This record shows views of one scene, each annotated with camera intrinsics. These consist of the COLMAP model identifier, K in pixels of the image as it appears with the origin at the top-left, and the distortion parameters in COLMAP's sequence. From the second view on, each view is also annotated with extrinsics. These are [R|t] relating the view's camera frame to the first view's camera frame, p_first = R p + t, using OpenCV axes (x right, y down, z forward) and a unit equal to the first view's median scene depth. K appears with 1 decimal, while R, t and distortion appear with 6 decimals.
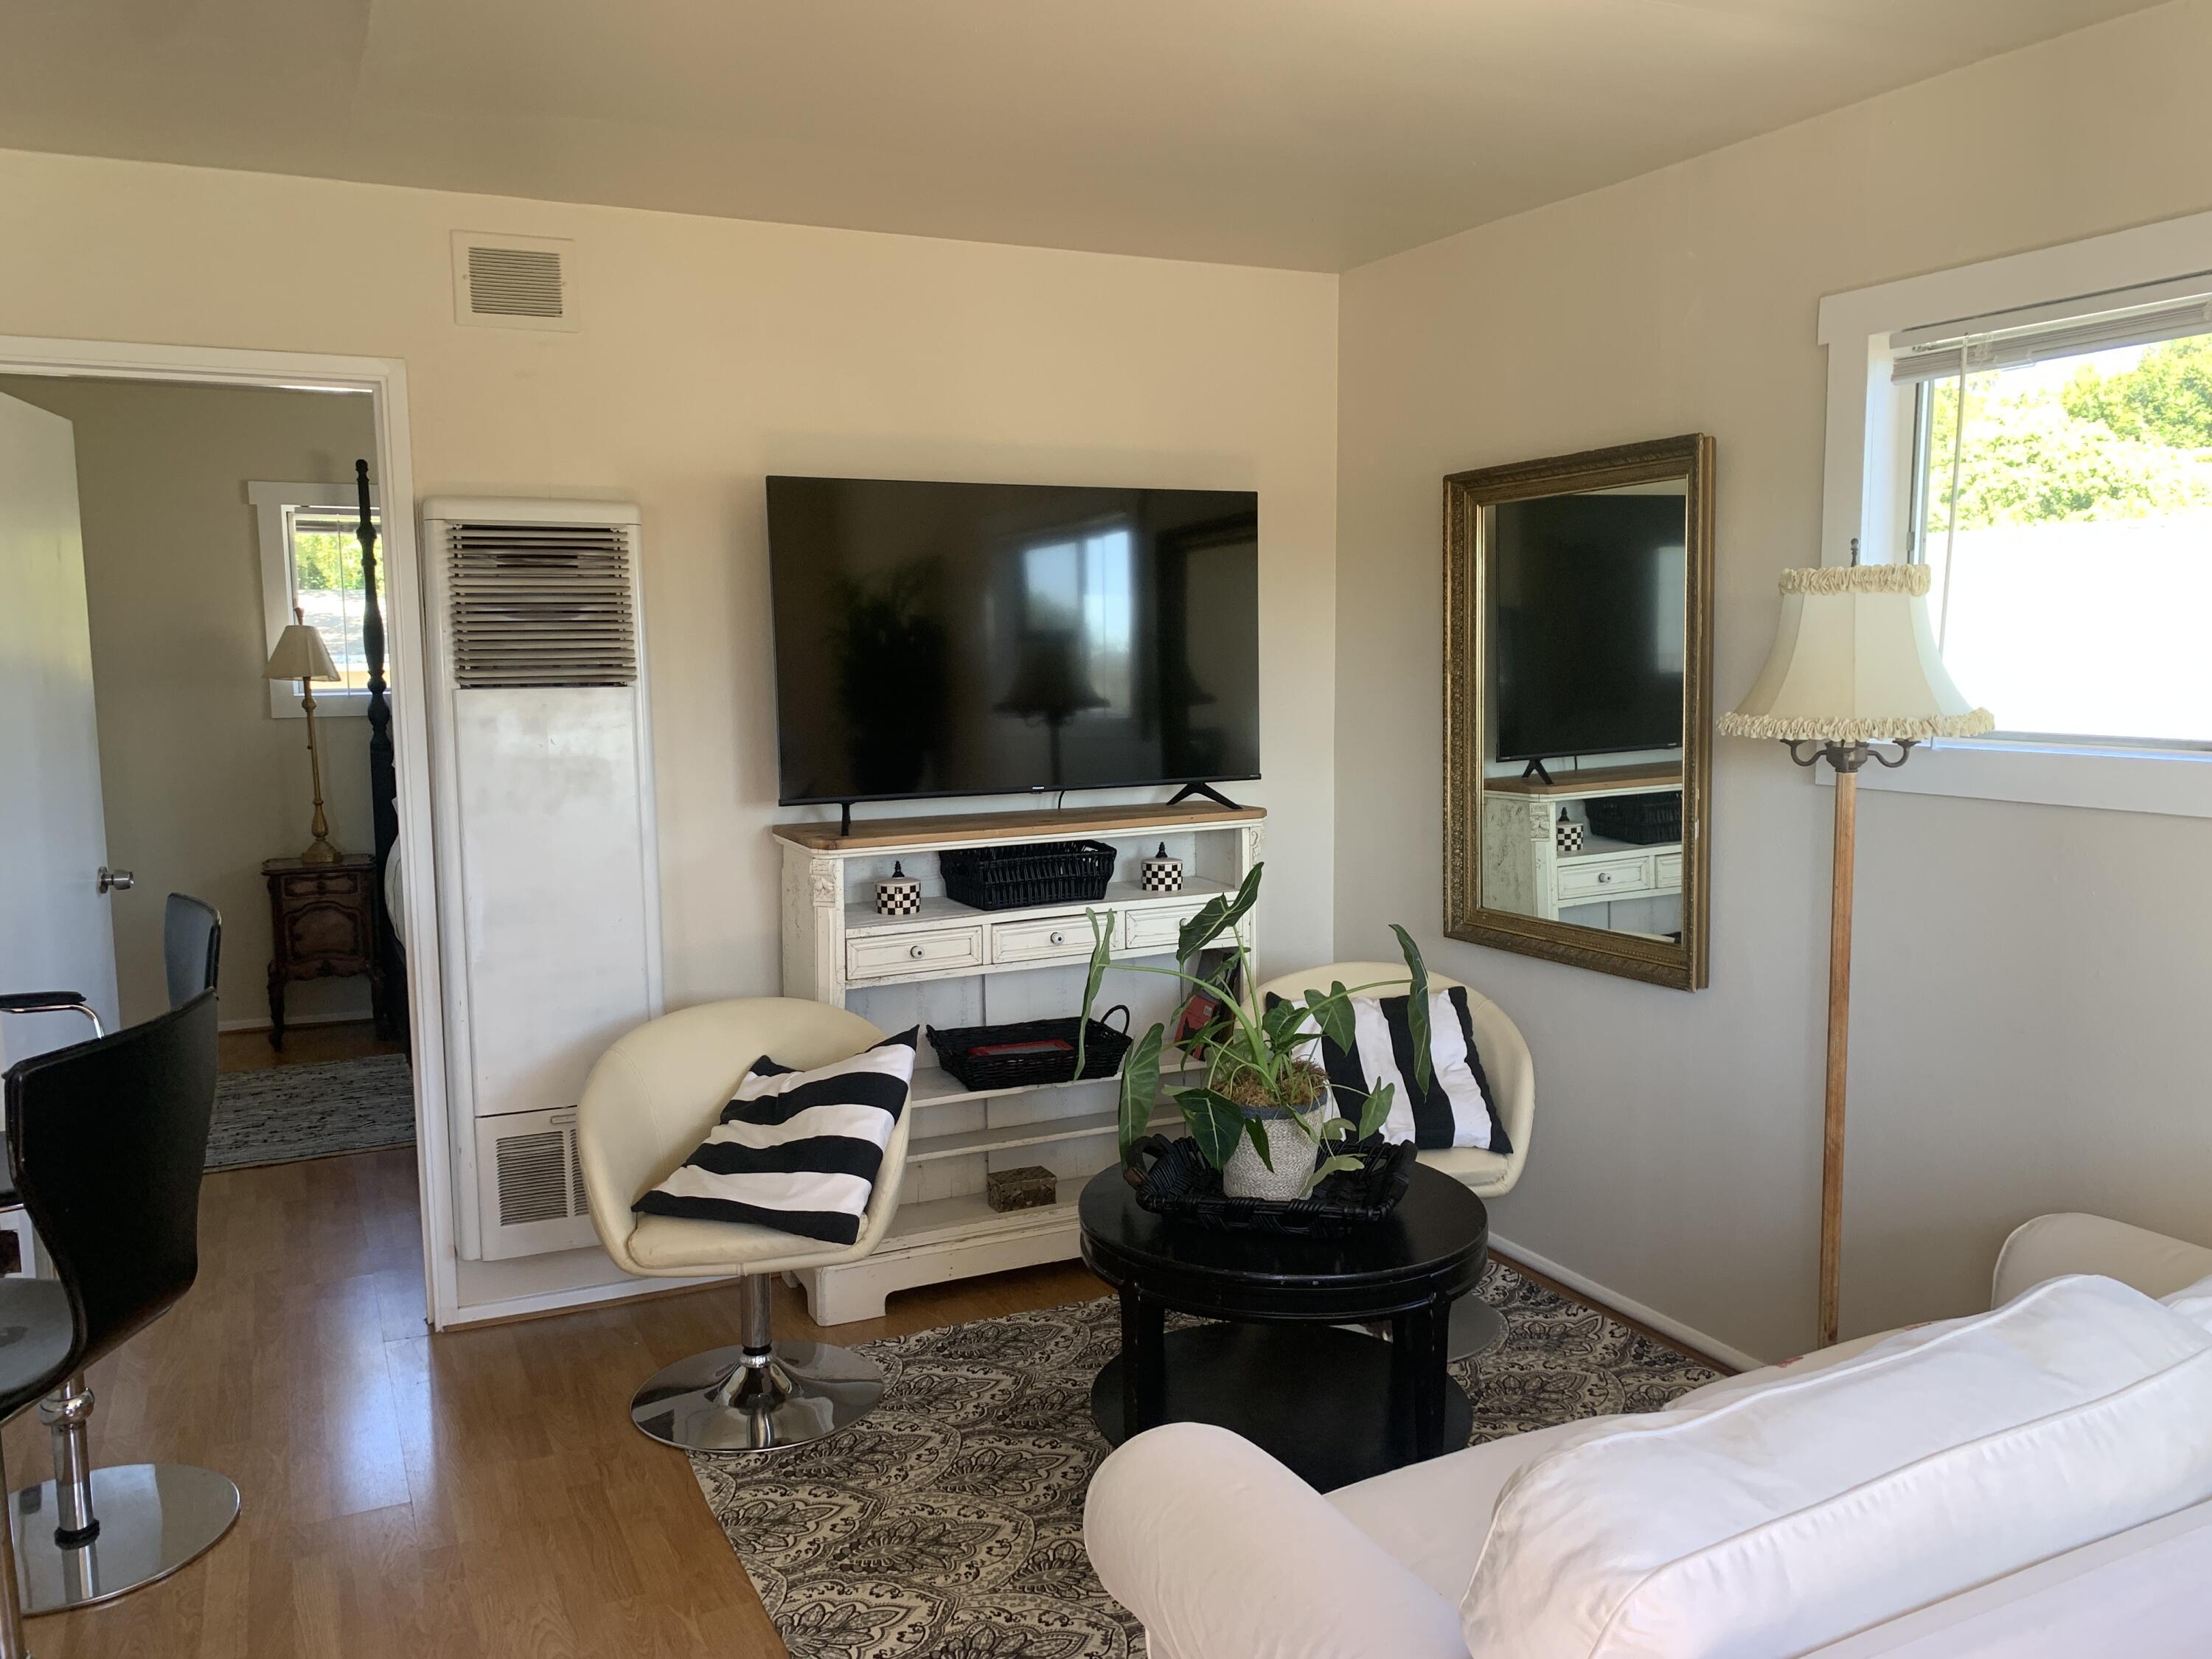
lens RADIAL K [[1778.1, 0, 1107.2], [0, 1778.1, 862.0], [0, 0, 1]] dist [0.044390, 0.004263]
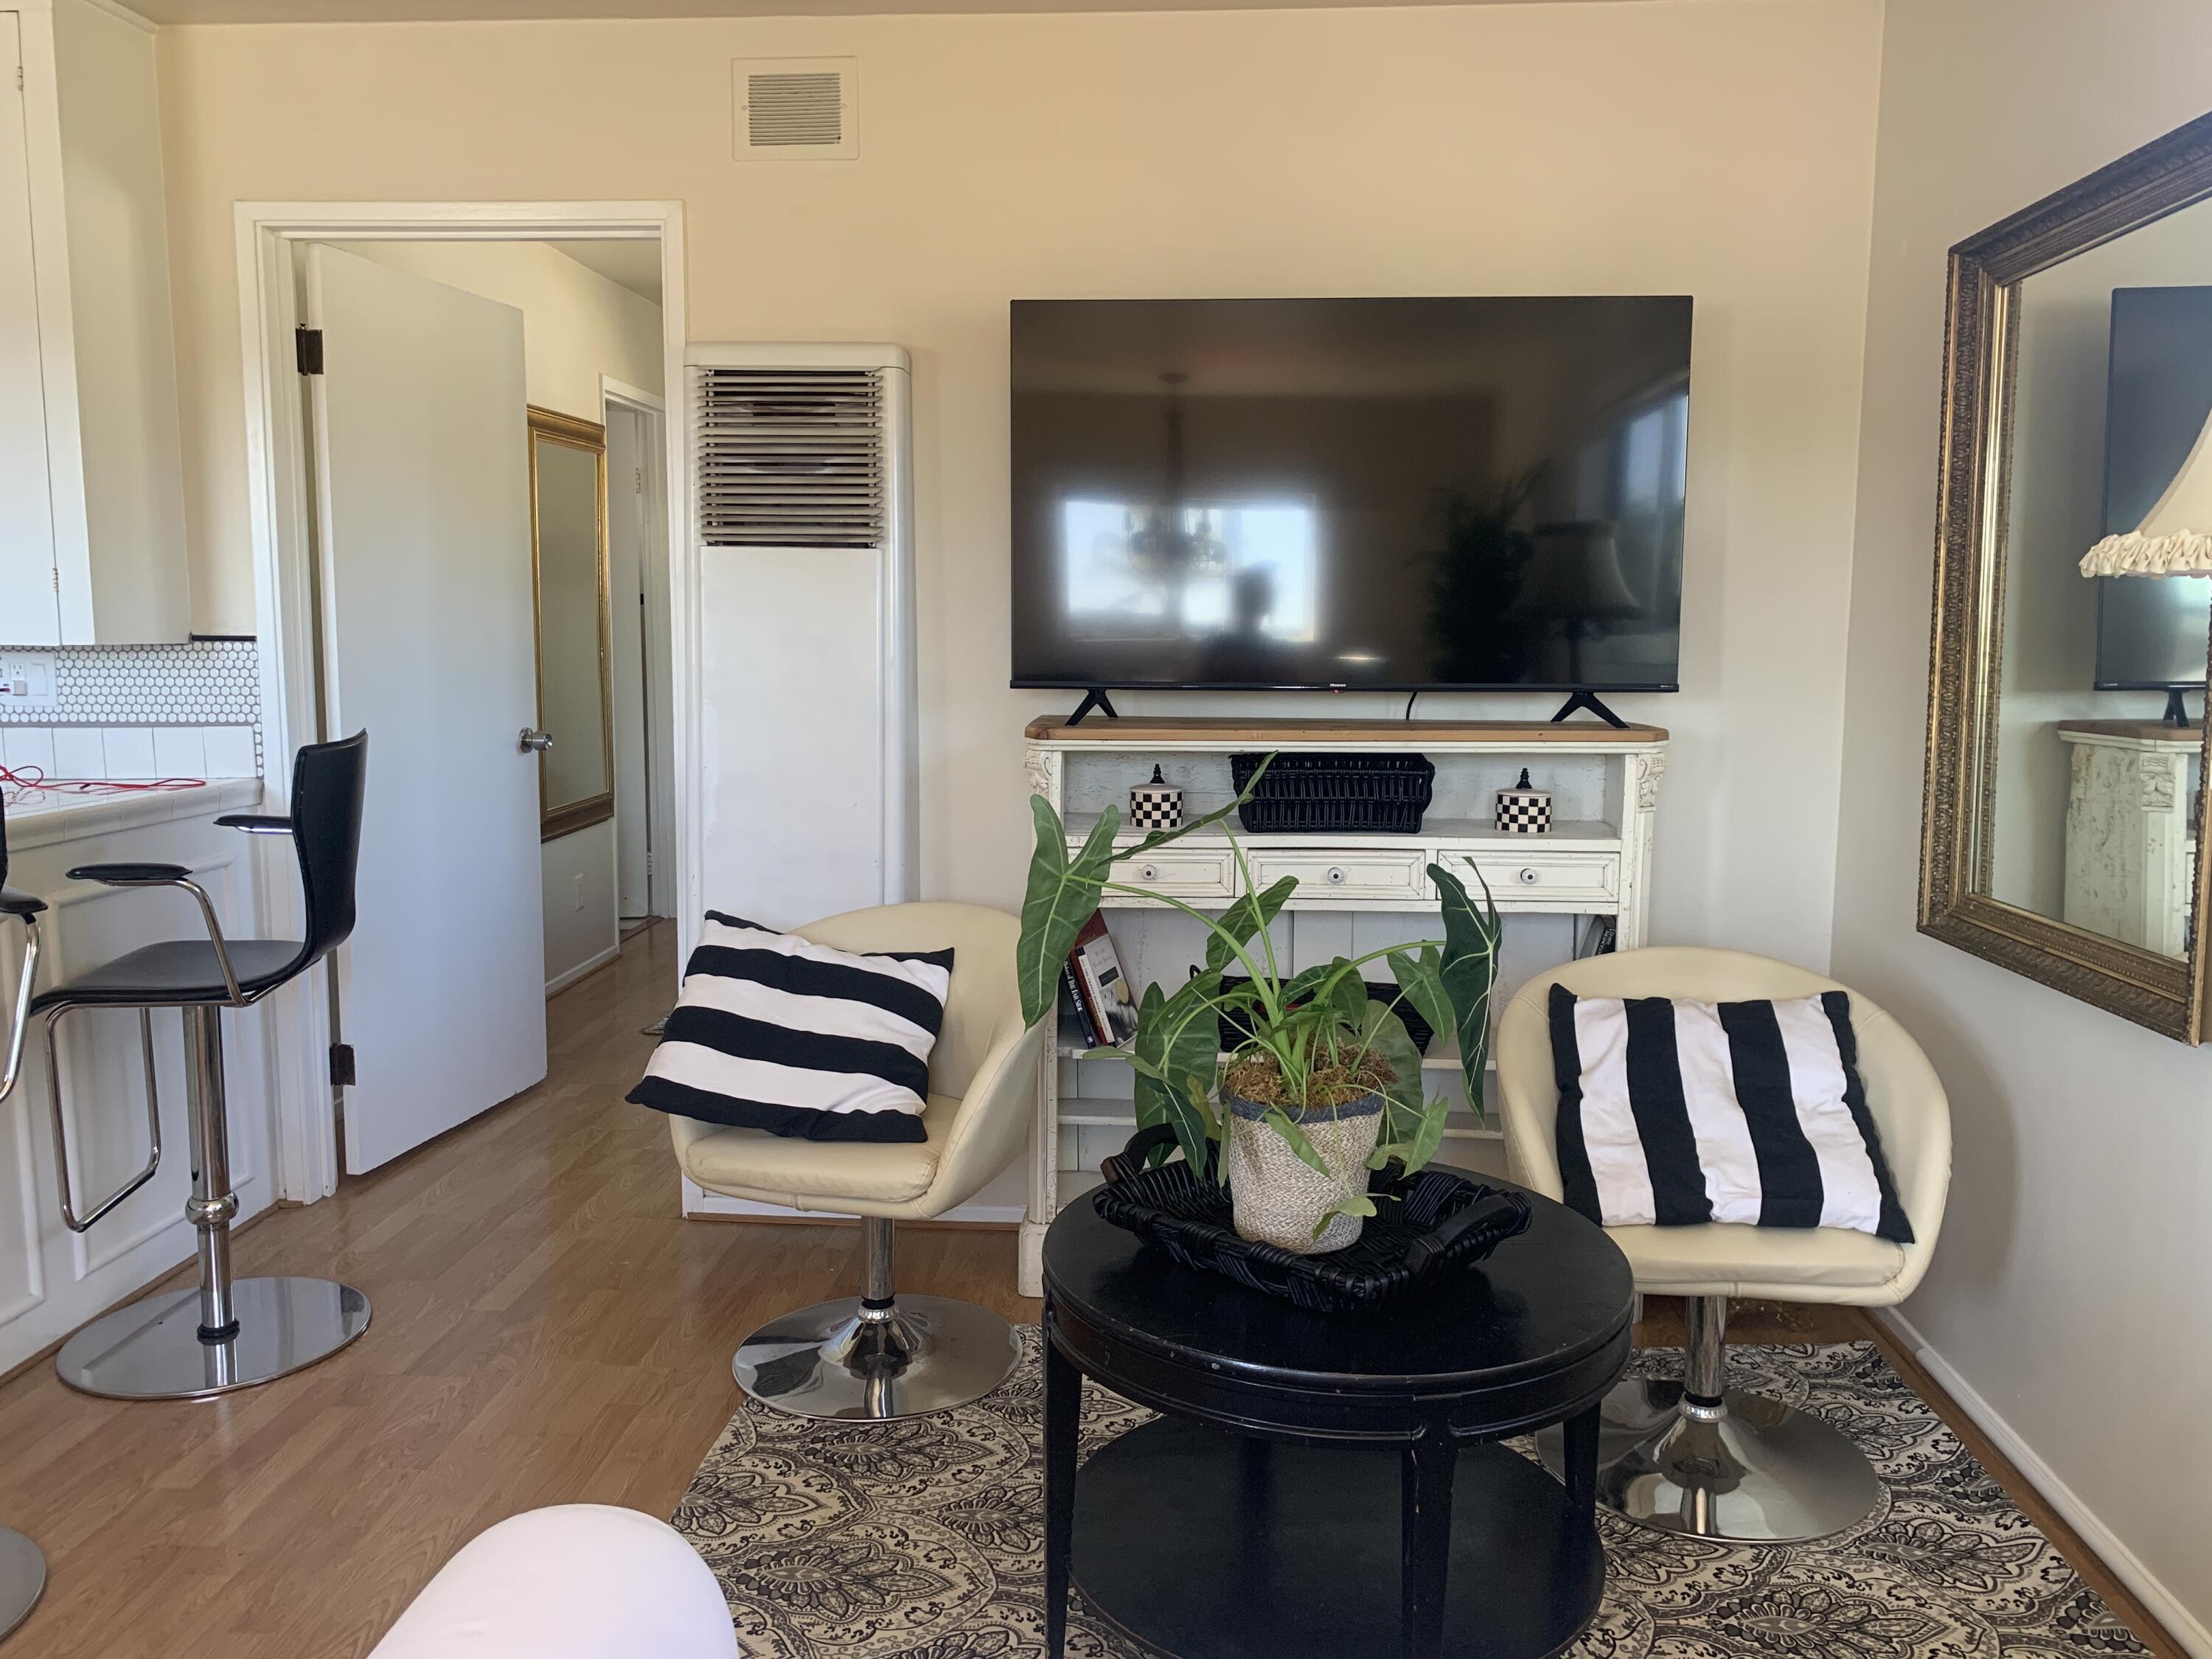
lens RADIAL K [[1752.5, 0, 1106.0], [0, 1752.5, 829.5], [0, 0, 1]] dist [0.038804, 0.000518]
pose [[0.867275, 0.077319, -0.491789, 0.282247], [-0.082141, 0.996551, 0.011821, 0.024114], [0.491007, 0.030144, 0.870634, 0.287430]]
